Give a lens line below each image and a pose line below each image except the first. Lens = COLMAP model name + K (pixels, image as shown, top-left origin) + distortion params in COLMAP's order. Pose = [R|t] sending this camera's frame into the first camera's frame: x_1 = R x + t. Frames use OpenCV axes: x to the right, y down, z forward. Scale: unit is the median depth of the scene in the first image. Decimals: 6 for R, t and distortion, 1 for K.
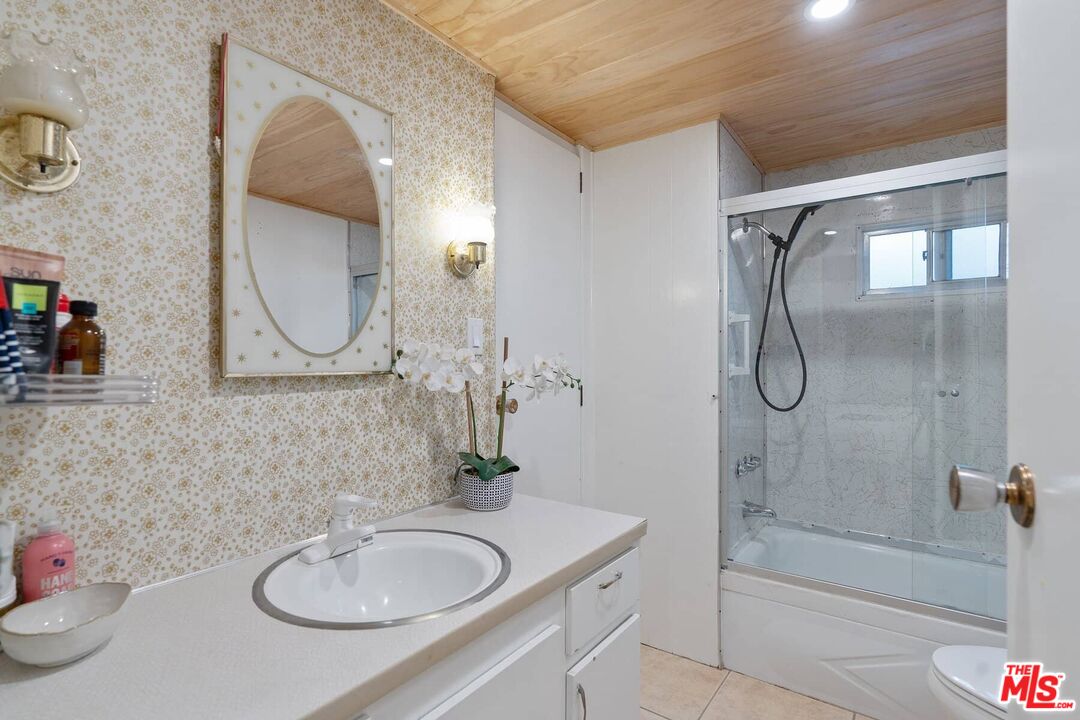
lens RADIAL K [[526.5, 0, 536.5], [0, 526.5, 361.0], [0, 0, 1]] dist [-0.006253, -0.000181]
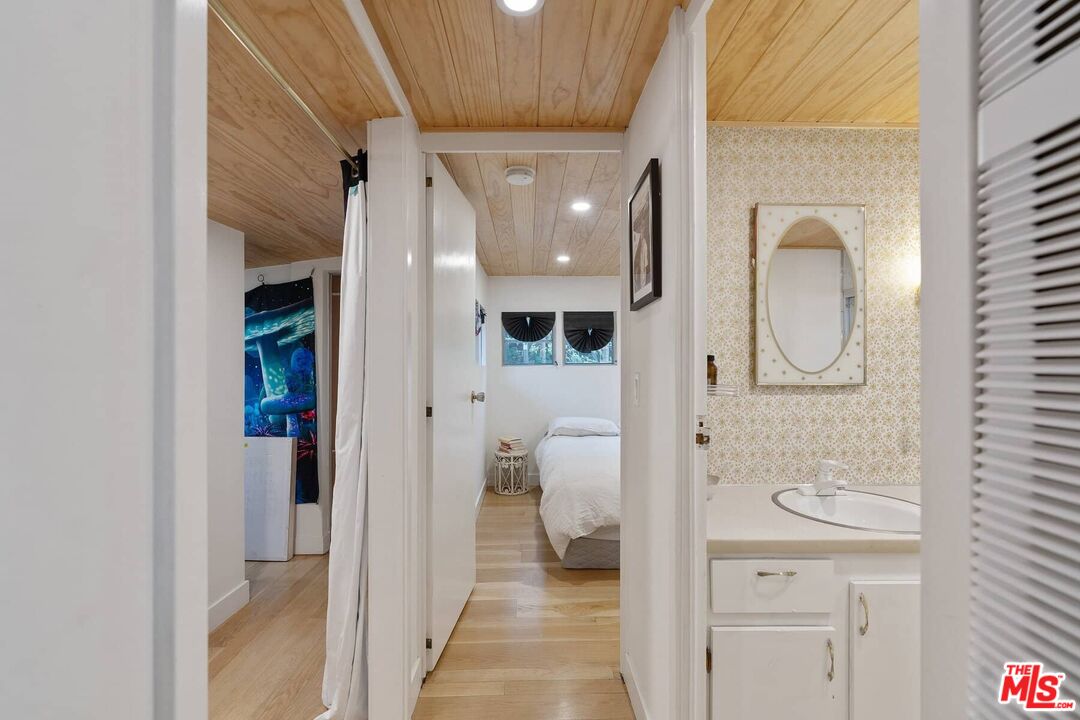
lens RADIAL K [[483.1, 0, 535.3], [0, 483.1, 360.6], [0, 0, 1]] dist [-0.013455, 0.004736]
pose [[0.601703, 0.000444, -0.798720, 0.263630], [-0.003635, 0.999991, -0.002183, -0.042018], [0.798711, 0.004217, 0.601699, -0.576837]]
